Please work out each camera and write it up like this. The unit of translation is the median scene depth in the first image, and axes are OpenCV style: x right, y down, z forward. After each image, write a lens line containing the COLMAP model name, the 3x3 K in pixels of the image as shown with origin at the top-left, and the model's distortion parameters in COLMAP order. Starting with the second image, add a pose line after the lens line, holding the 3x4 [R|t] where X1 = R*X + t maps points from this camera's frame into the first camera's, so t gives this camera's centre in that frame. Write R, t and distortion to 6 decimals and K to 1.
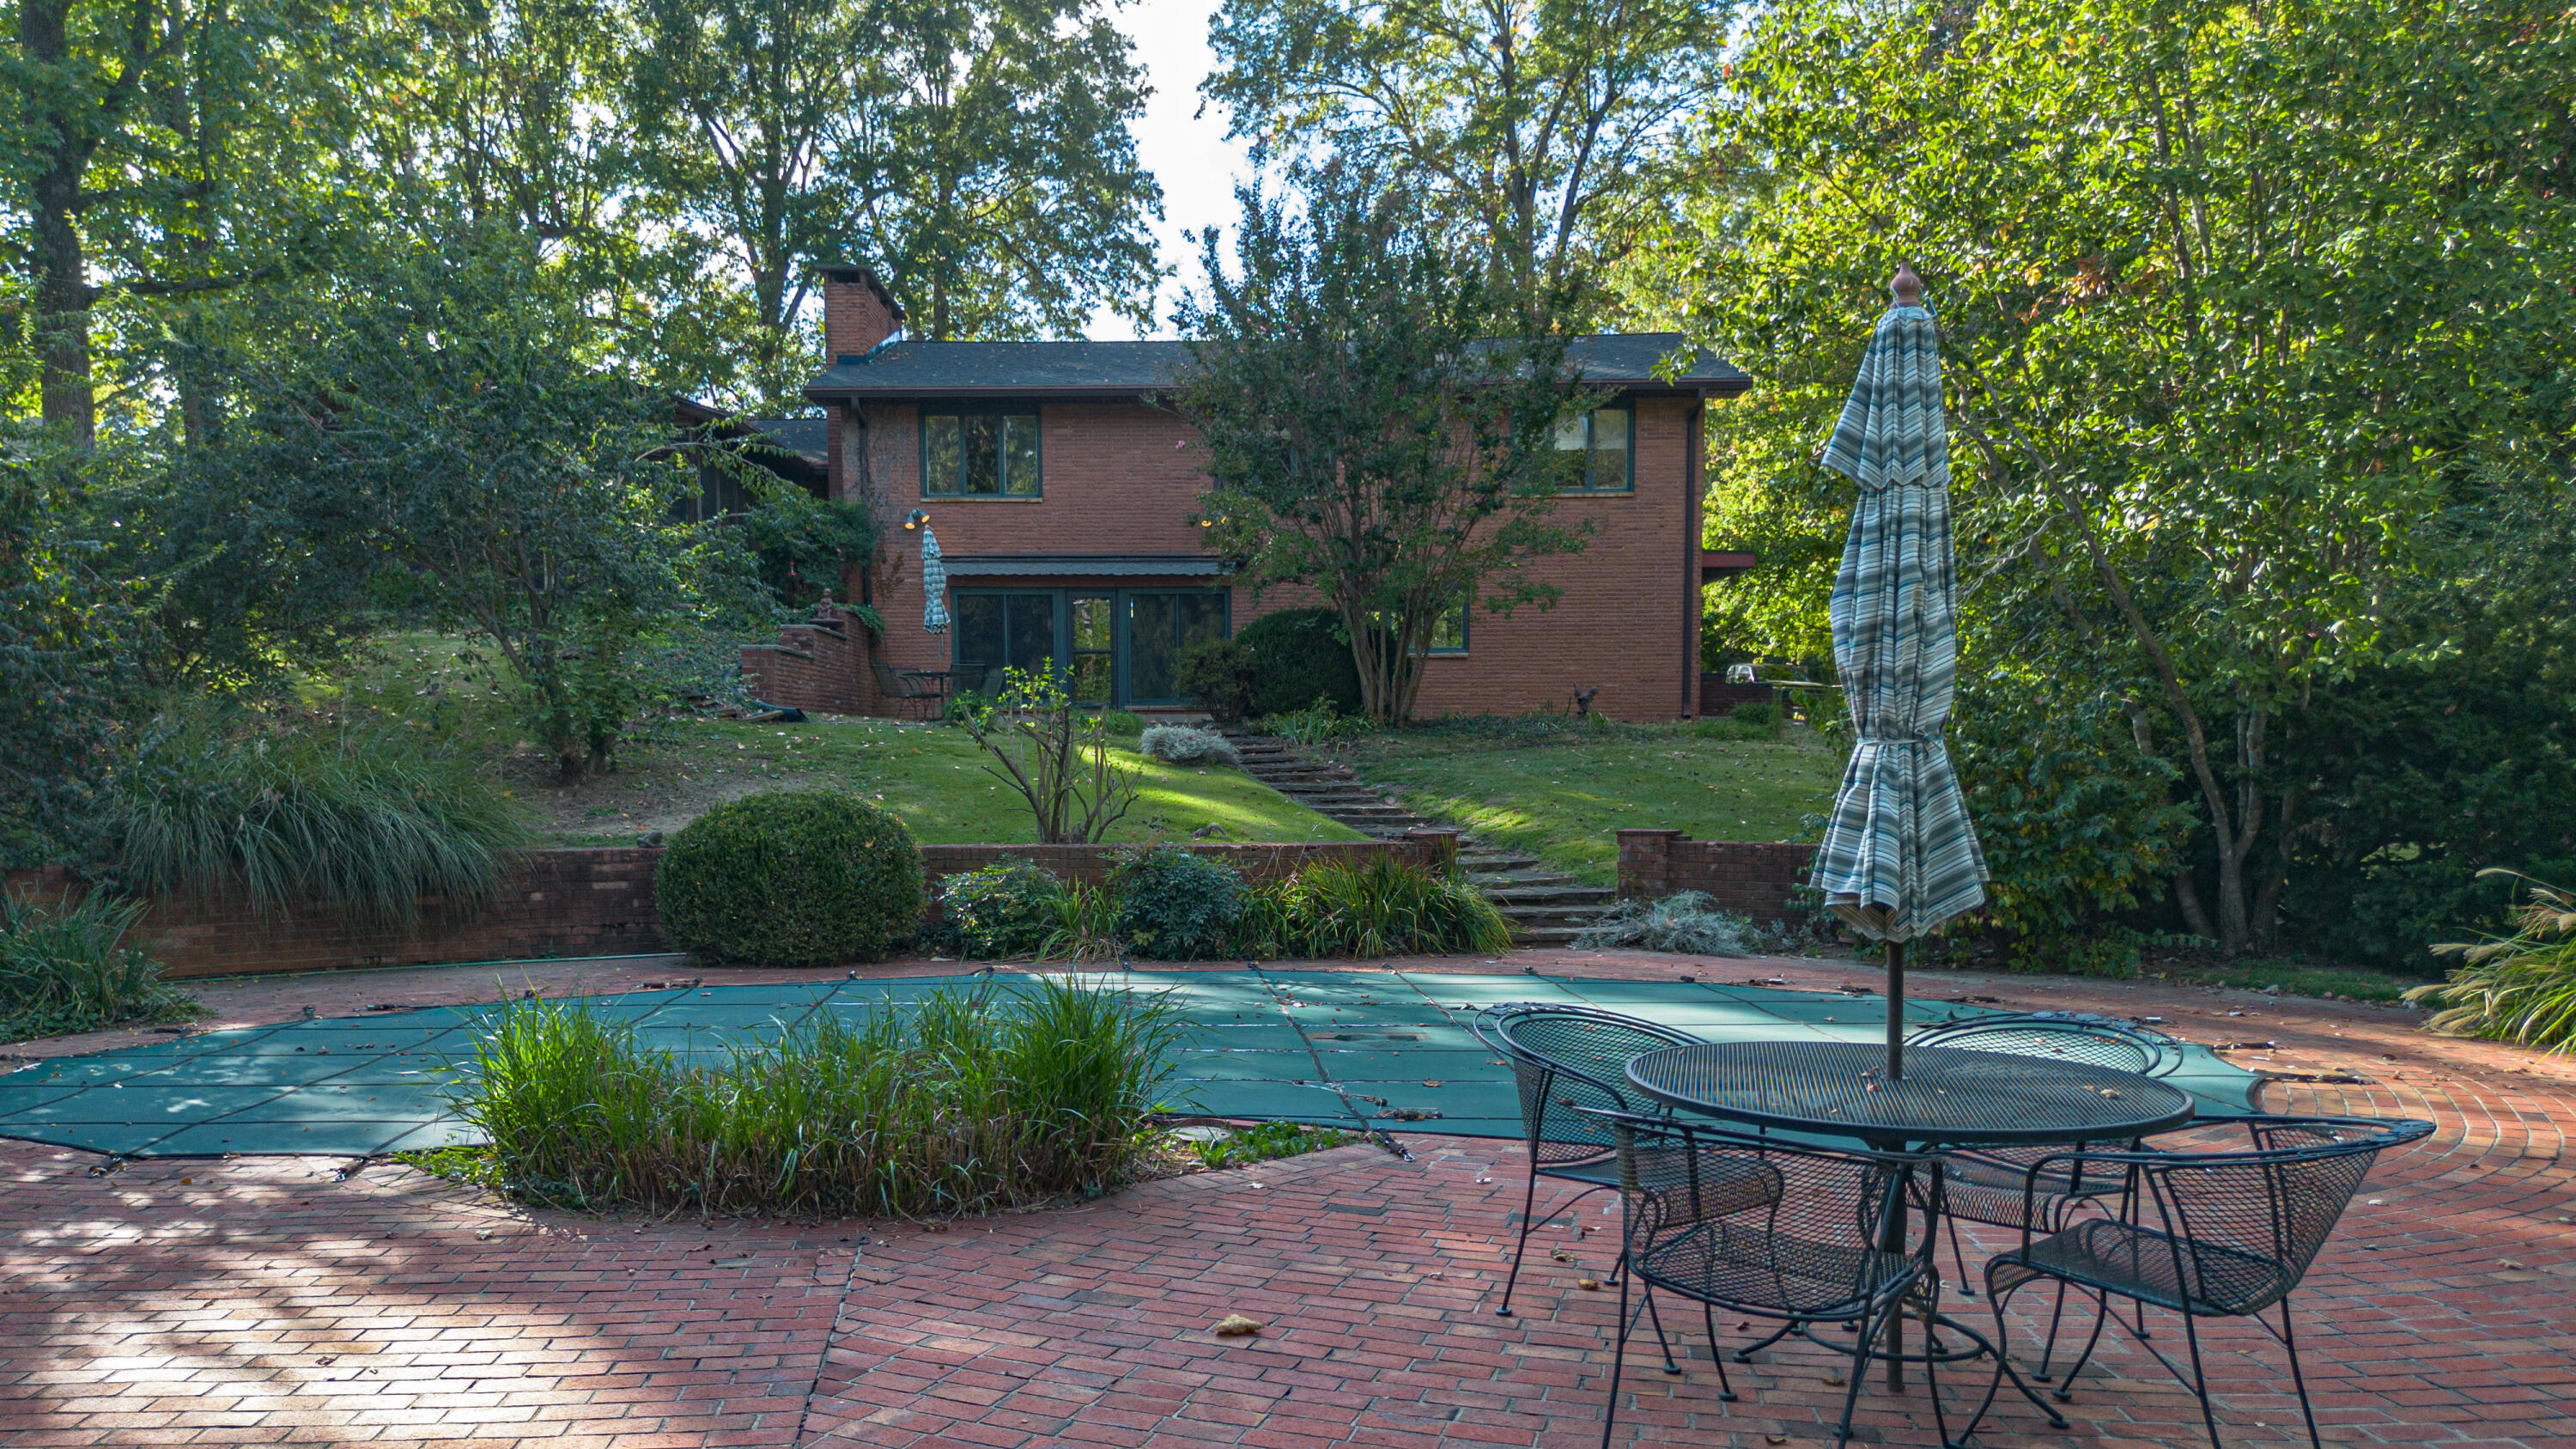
lens RADIAL K [[1874.2, 0, 1247.2], [0, 1874.2, 858.0], [0, 0, 1]] dist [0.019766, -0.036713]
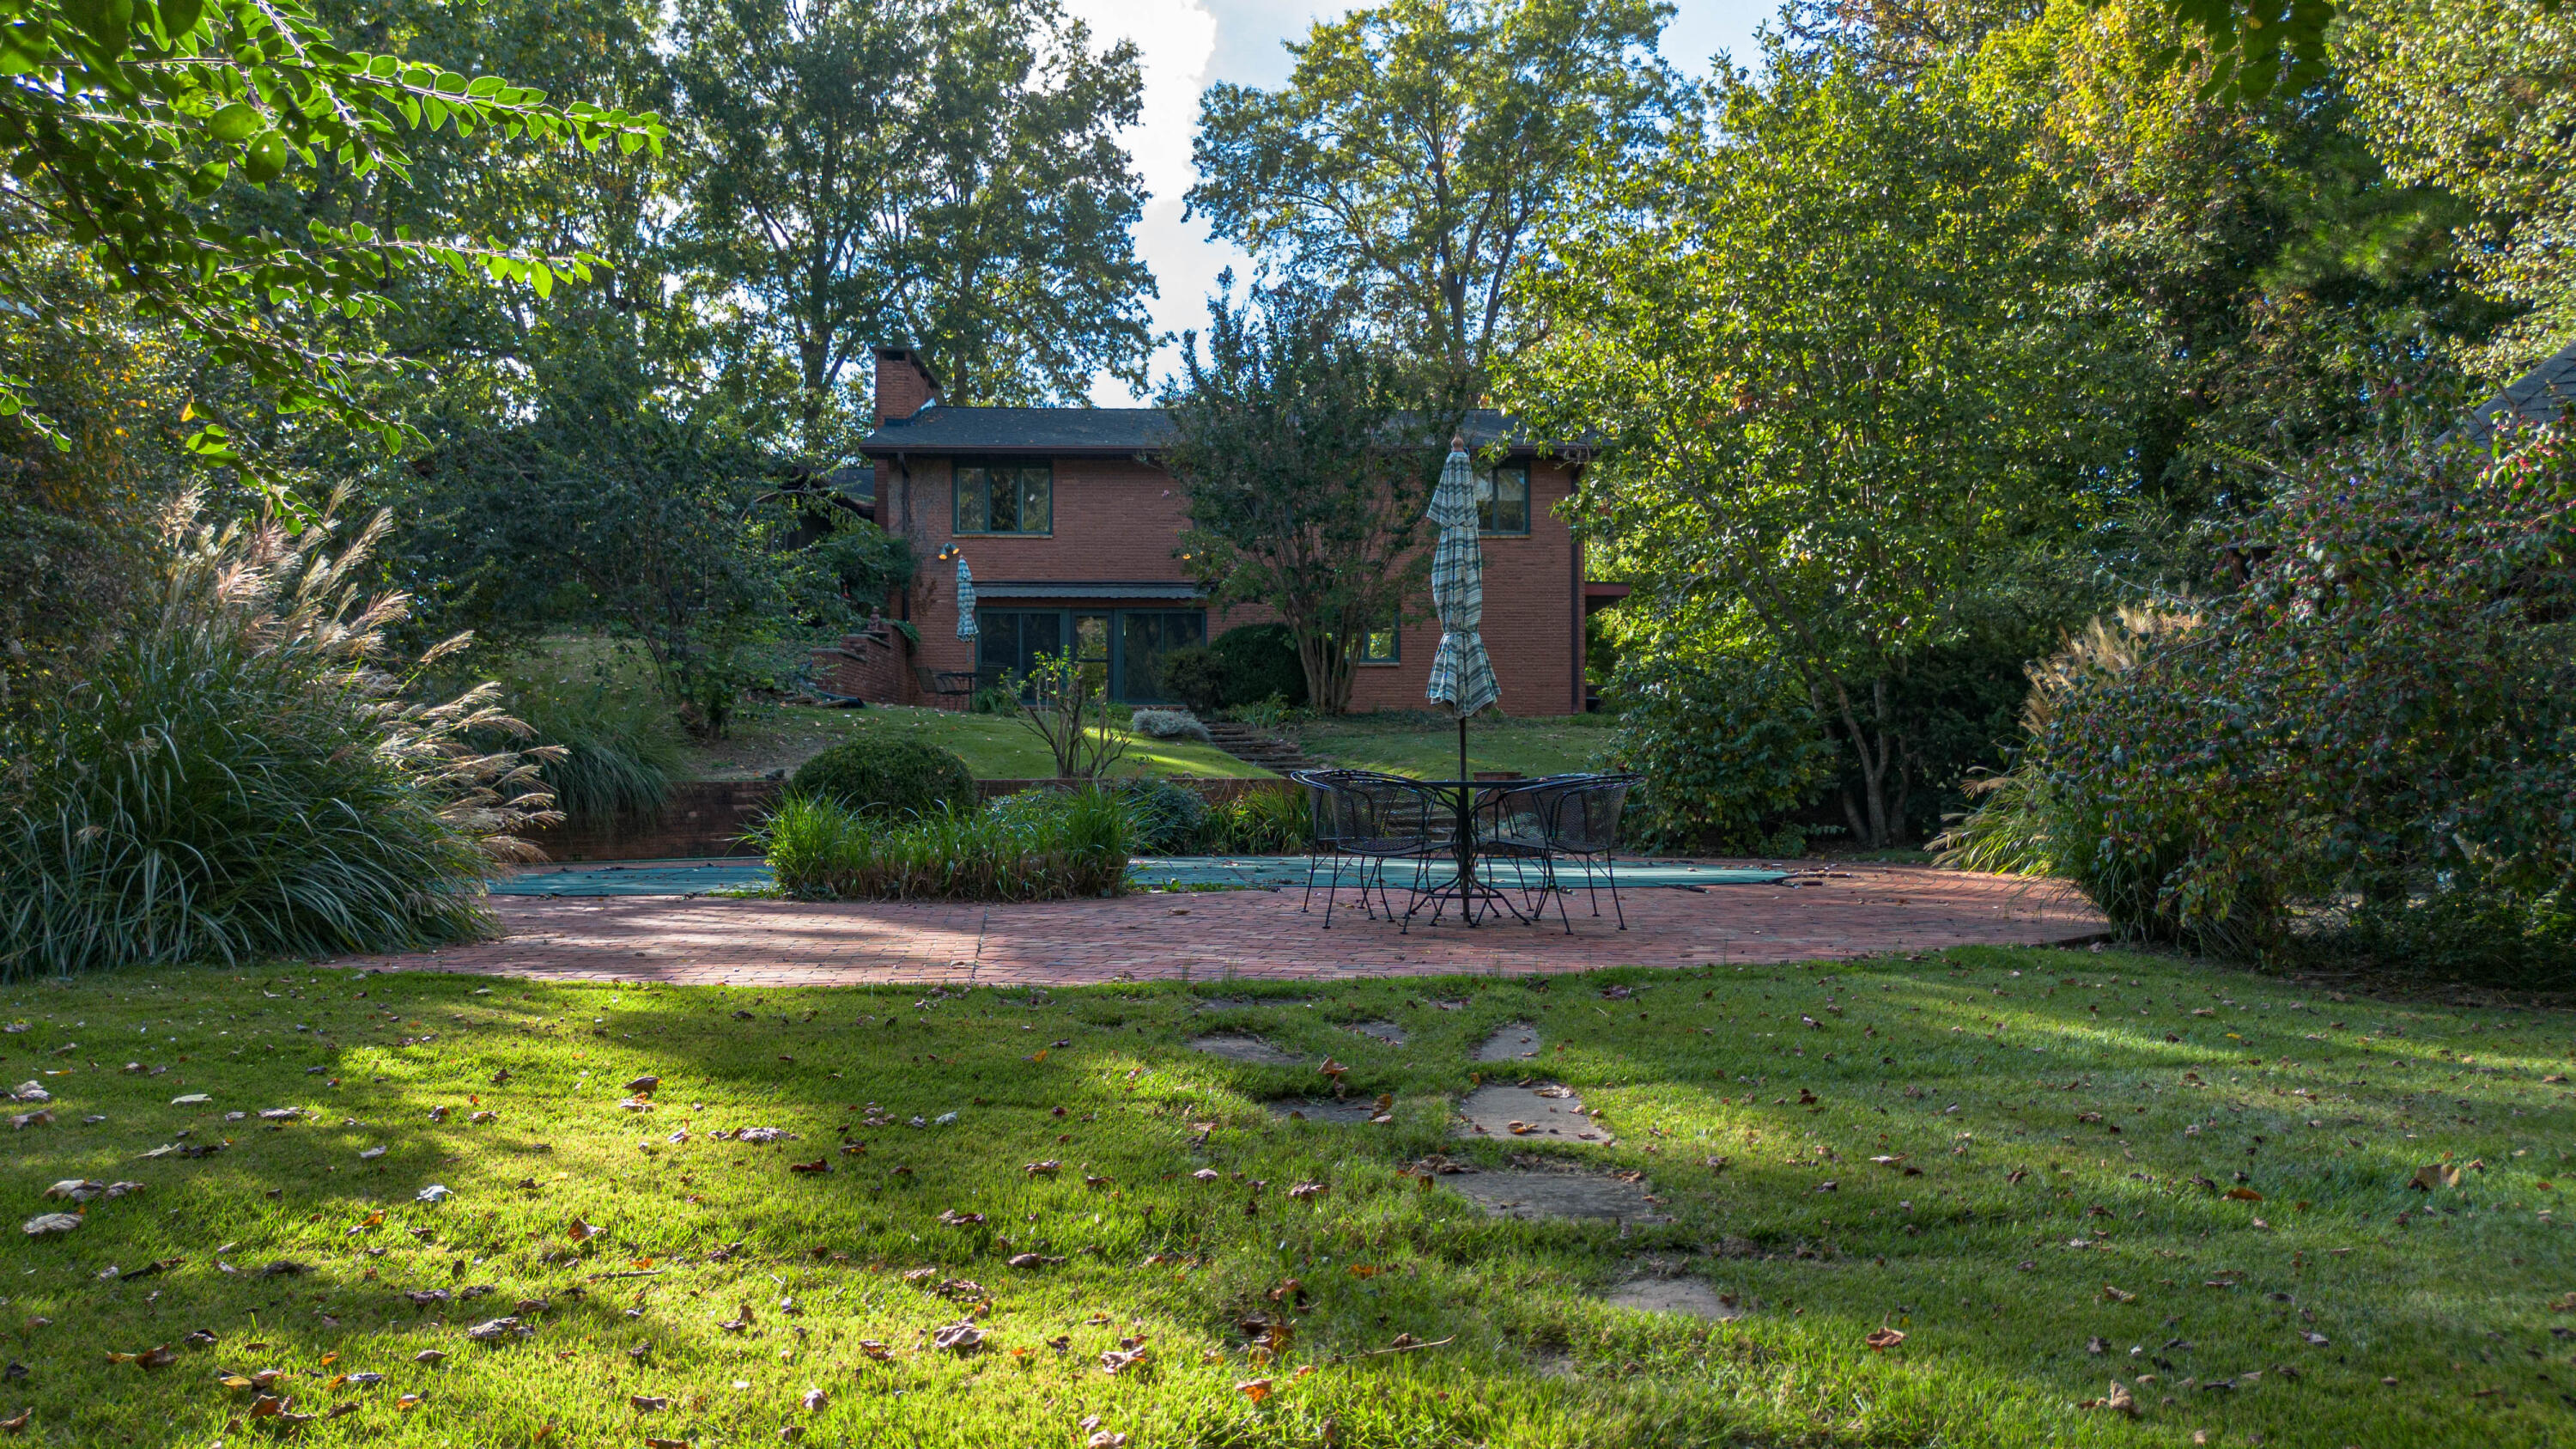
lens RADIAL K [[1785.5, 0, 1298.8], [0, 1785.5, 712.7], [0, 0, 1]] dist [0.011480, -0.000157]
pose [[0.999283, 0.004675, 0.037574, 0.006707], [-0.001171, 0.995690, -0.092735, 0.025669], [-0.037846, 0.092625, 0.994982, -0.126794]]
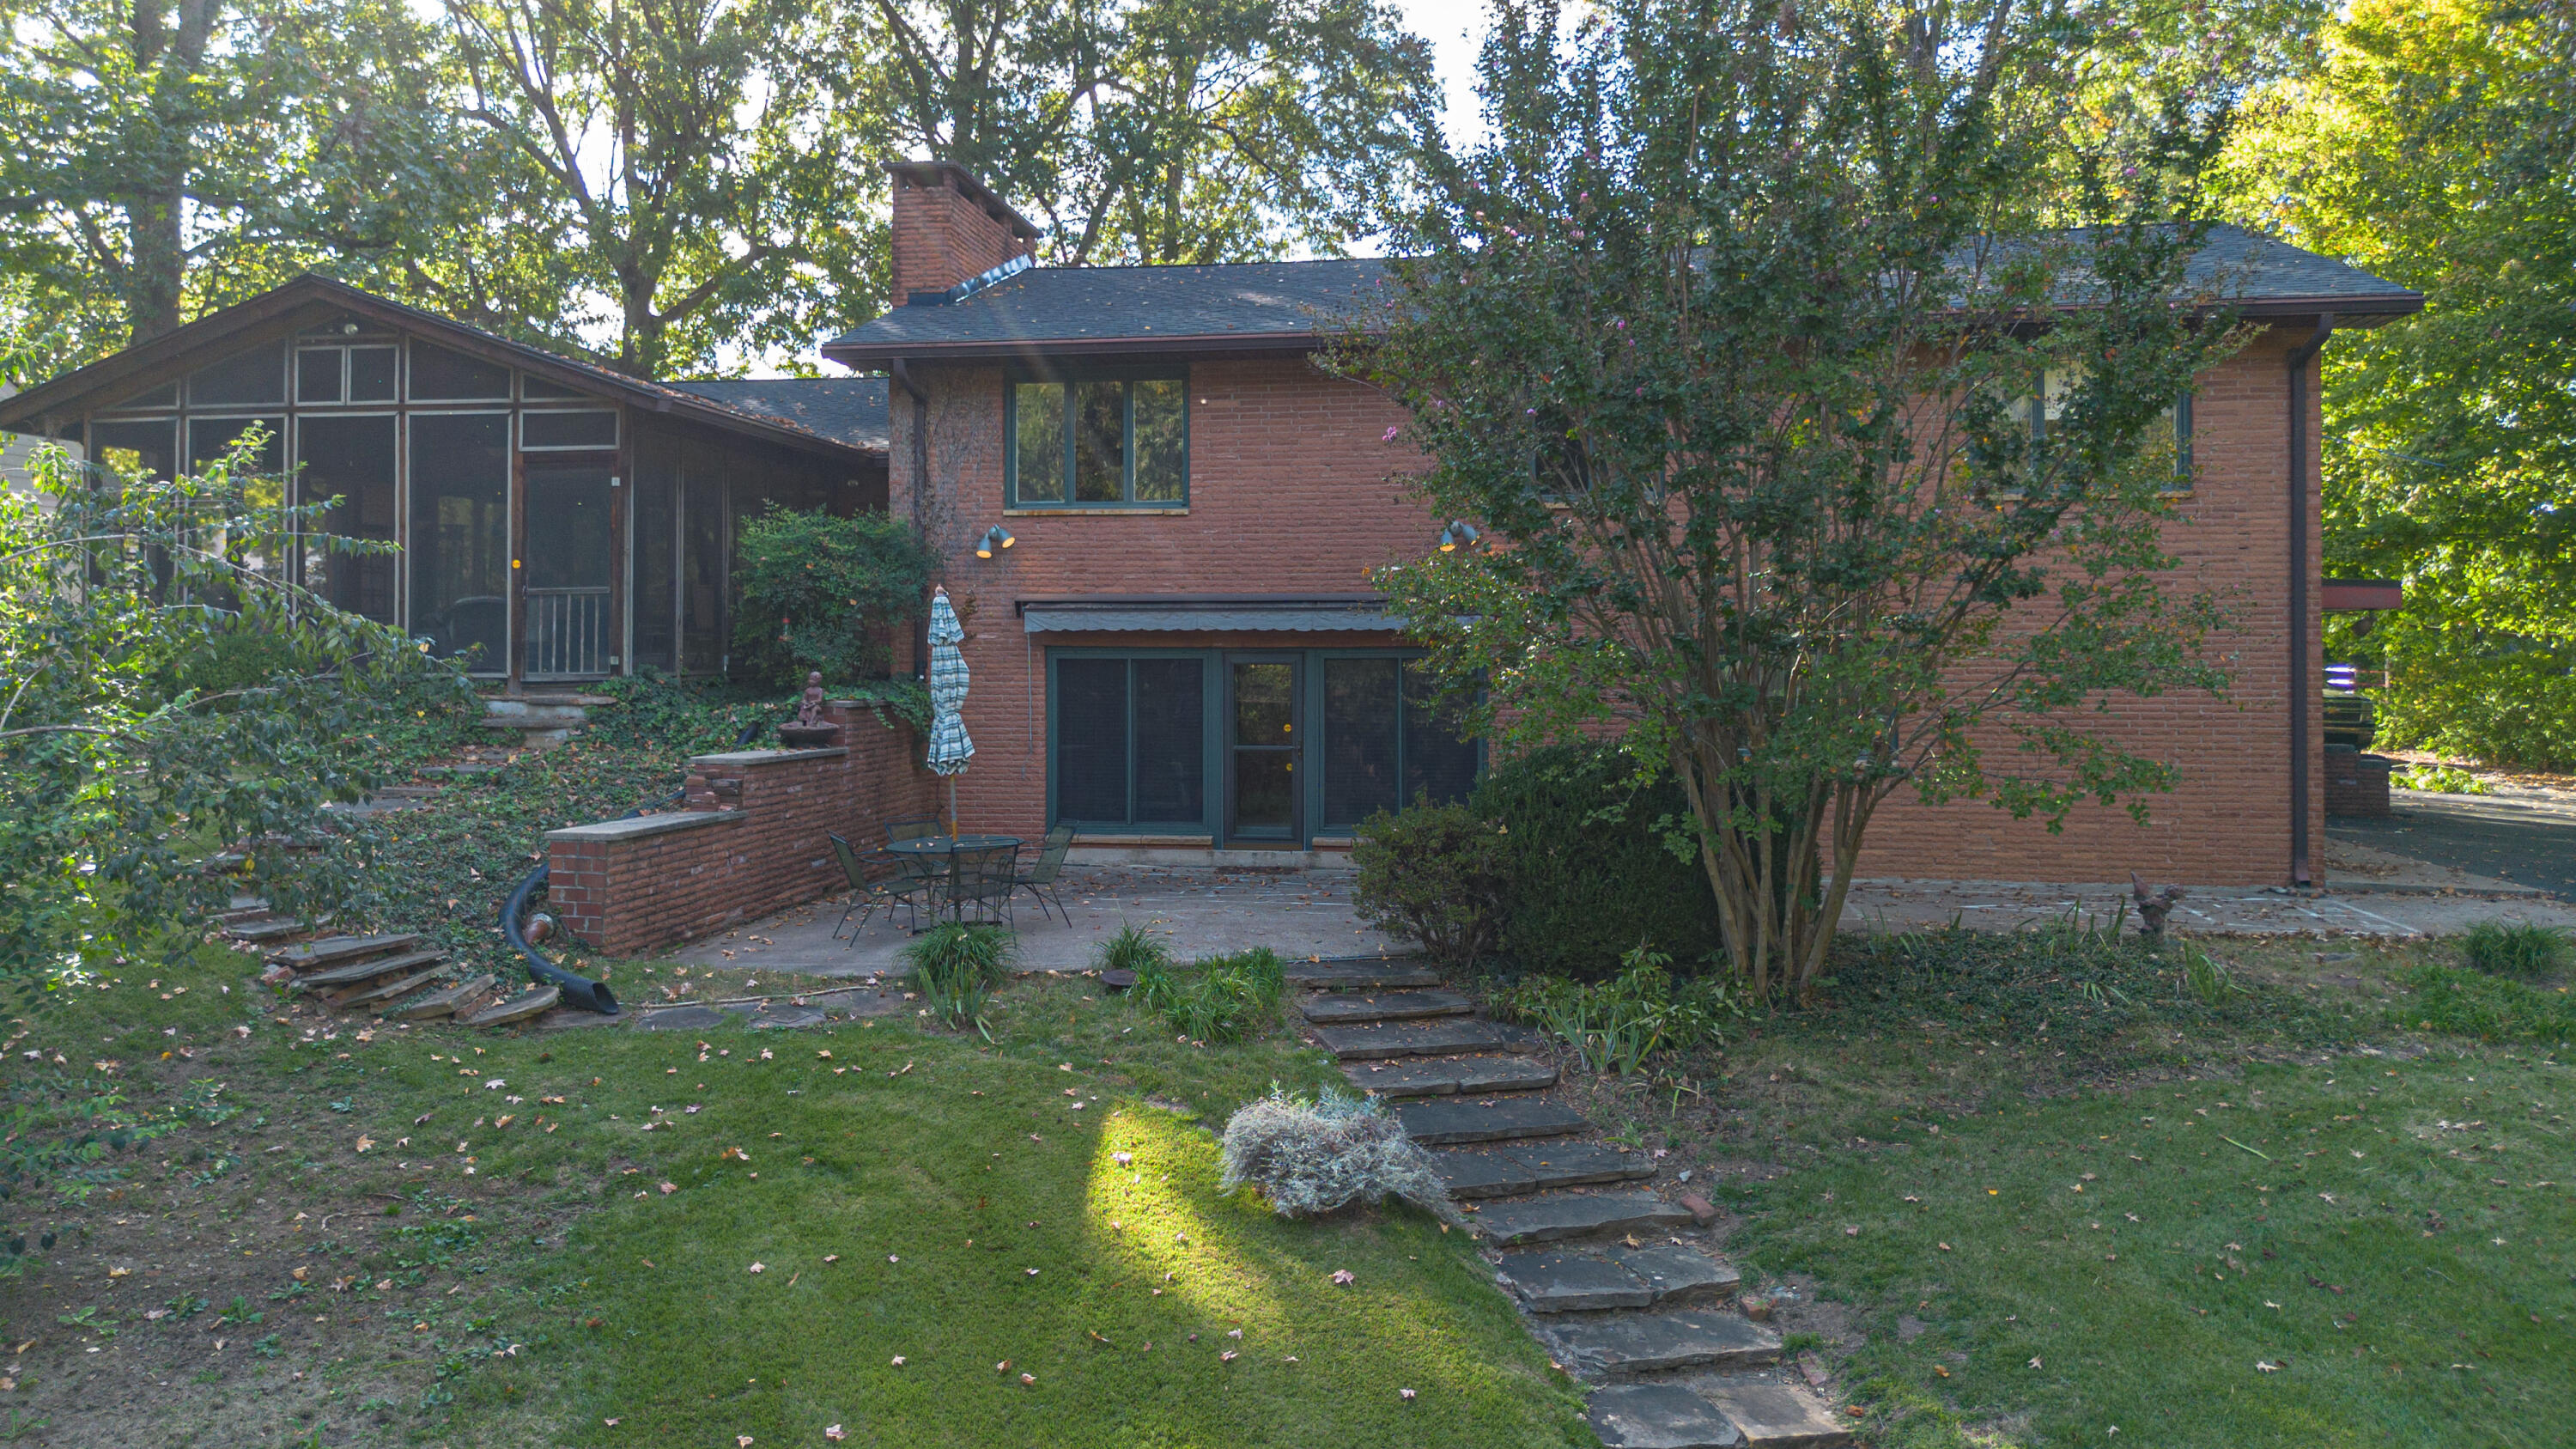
lens RADIAL K [[1874.2, 0, 1218.2], [0, 1874.2, 619.0], [0, 0, 1]] dist [0.019766, -0.036713]
pose [[0.983266, 0.005091, -0.182105, 0.012799], [-0.019132, 0.996967, -0.075433, -0.086270], [0.181169, 0.077655, 0.980381, 0.310119]]
